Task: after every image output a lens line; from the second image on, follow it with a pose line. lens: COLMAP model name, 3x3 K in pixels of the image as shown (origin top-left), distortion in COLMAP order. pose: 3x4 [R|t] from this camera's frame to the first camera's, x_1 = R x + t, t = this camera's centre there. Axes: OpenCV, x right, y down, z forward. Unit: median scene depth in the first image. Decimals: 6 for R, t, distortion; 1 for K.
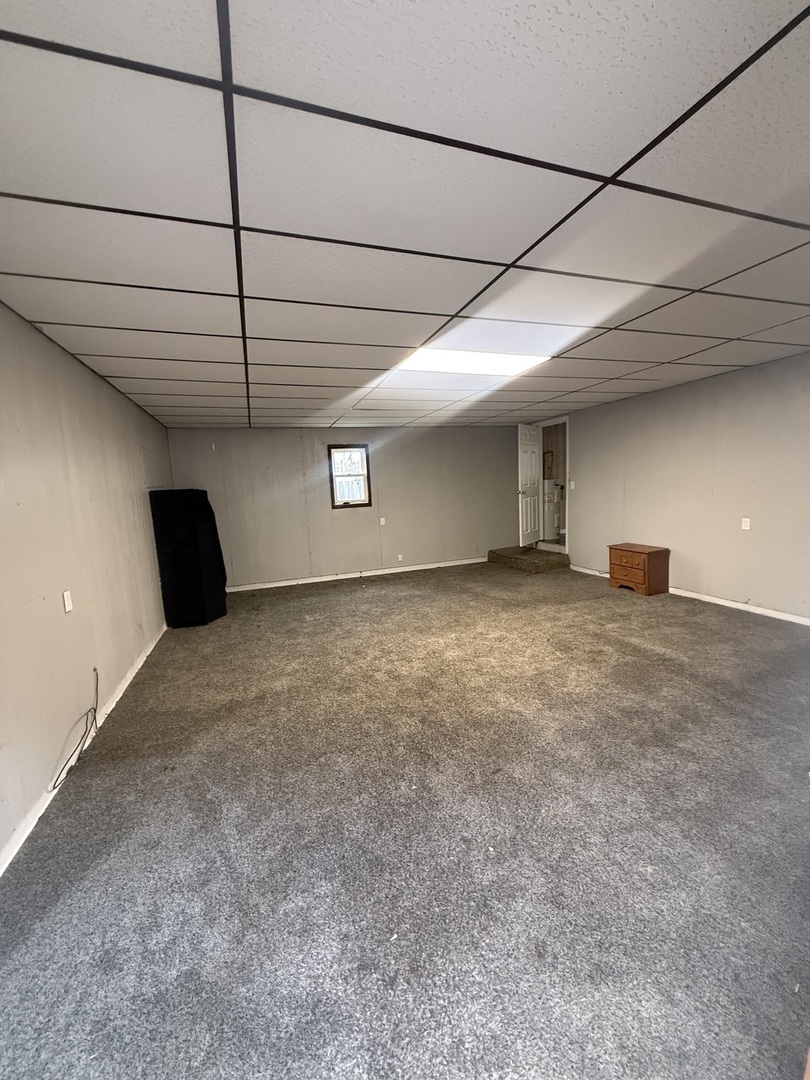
lens RADIAL K [[429.9, 0, 411.4], [0, 429.9, 540.5], [0, 0, 1]] dist [-0.001265, -0.000251]
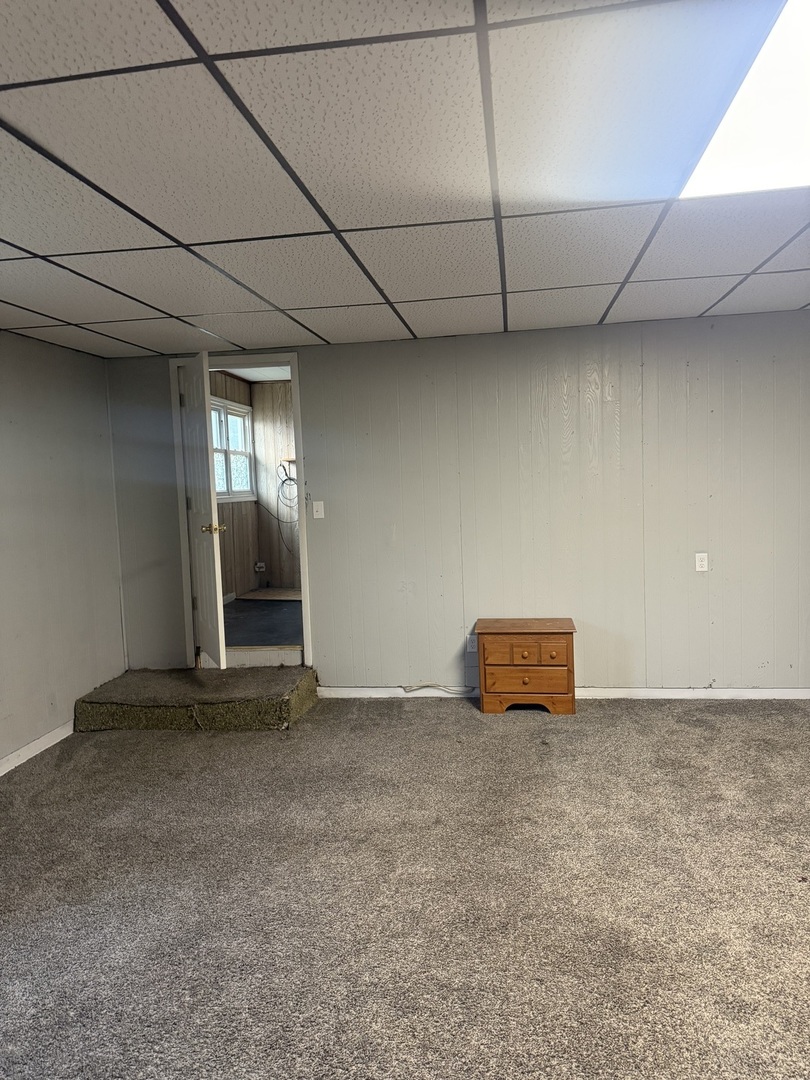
lens RADIAL K [[755.1, 0, 406.6], [0, 755.1, 546.0], [0, 0, 1]] dist [0.124865, -0.182392]
pose [[0.474152, -0.047165, 0.879179, -0.351962], [0.129576, 0.991429, -0.016695, -0.083902], [-0.870856, 0.121836, 0.476199, 0.702235]]
